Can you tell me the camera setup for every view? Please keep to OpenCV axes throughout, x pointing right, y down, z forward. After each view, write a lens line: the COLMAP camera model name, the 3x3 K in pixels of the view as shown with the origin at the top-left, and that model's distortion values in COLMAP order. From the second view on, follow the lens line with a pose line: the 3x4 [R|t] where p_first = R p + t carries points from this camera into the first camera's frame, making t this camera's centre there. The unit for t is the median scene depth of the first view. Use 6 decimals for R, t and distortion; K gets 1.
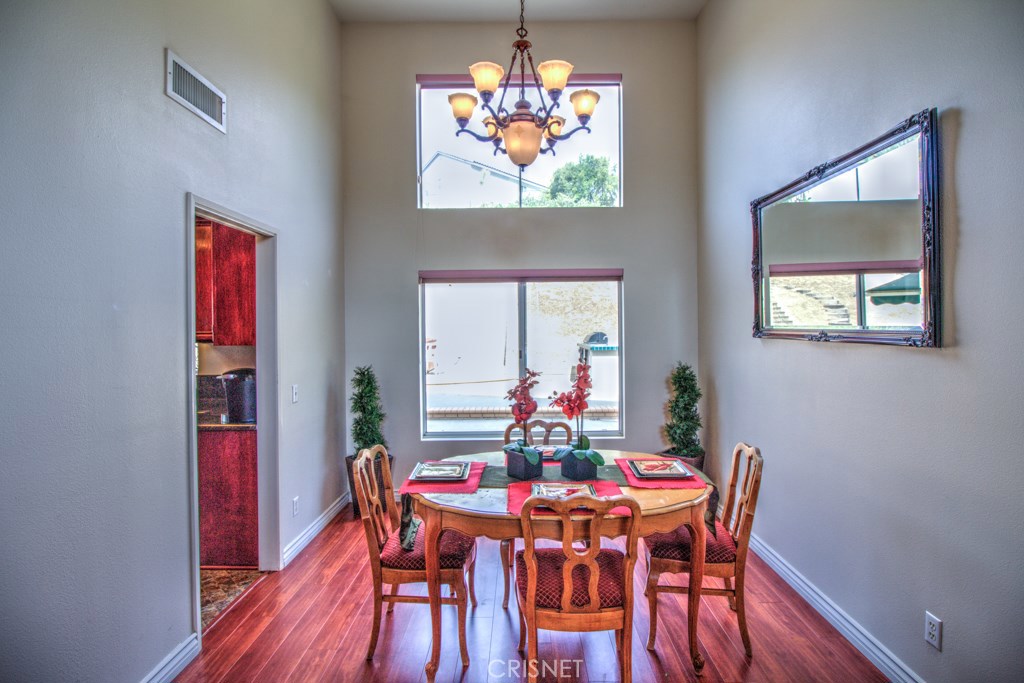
lens RADIAL K [[472.1, 0, 520.9], [0, 472.1, 332.5], [0, 0, 1]] dist [-0.011752, -0.000459]
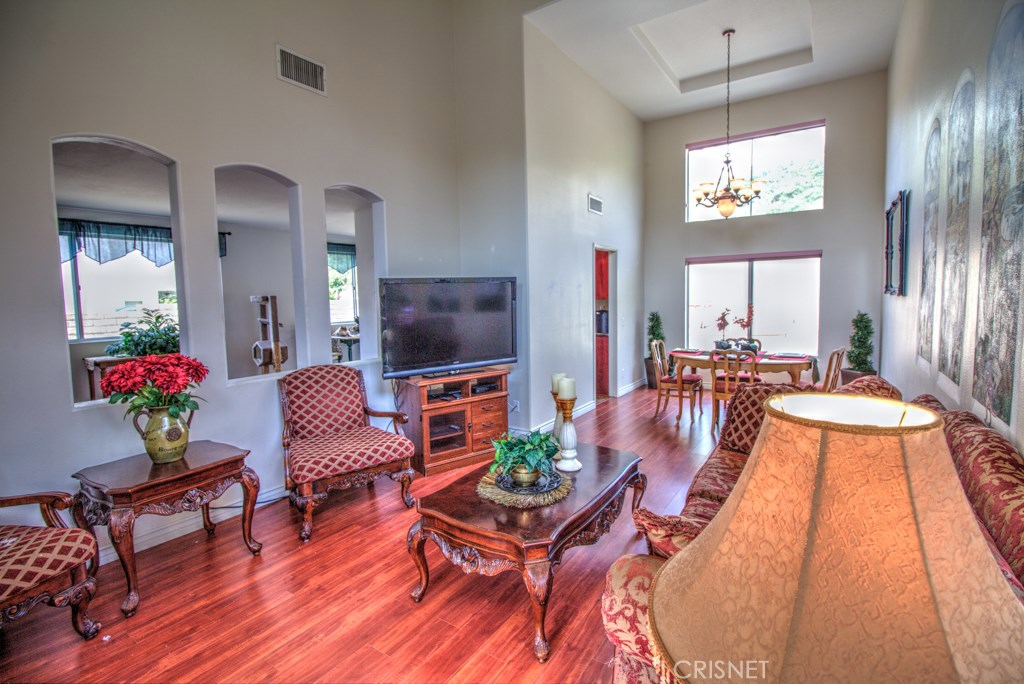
lens RADIAL K [[472.1, 0, 518.4], [0, 472.1, 337.0], [0, 0, 1]] dist [-0.011752, -0.000459]
pose [[0.828130, 0.038505, -0.559211, 0.280826], [0.010702, 0.996370, 0.084455, 0.007671], [0.560433, -0.075925, 0.824712, -0.883820]]
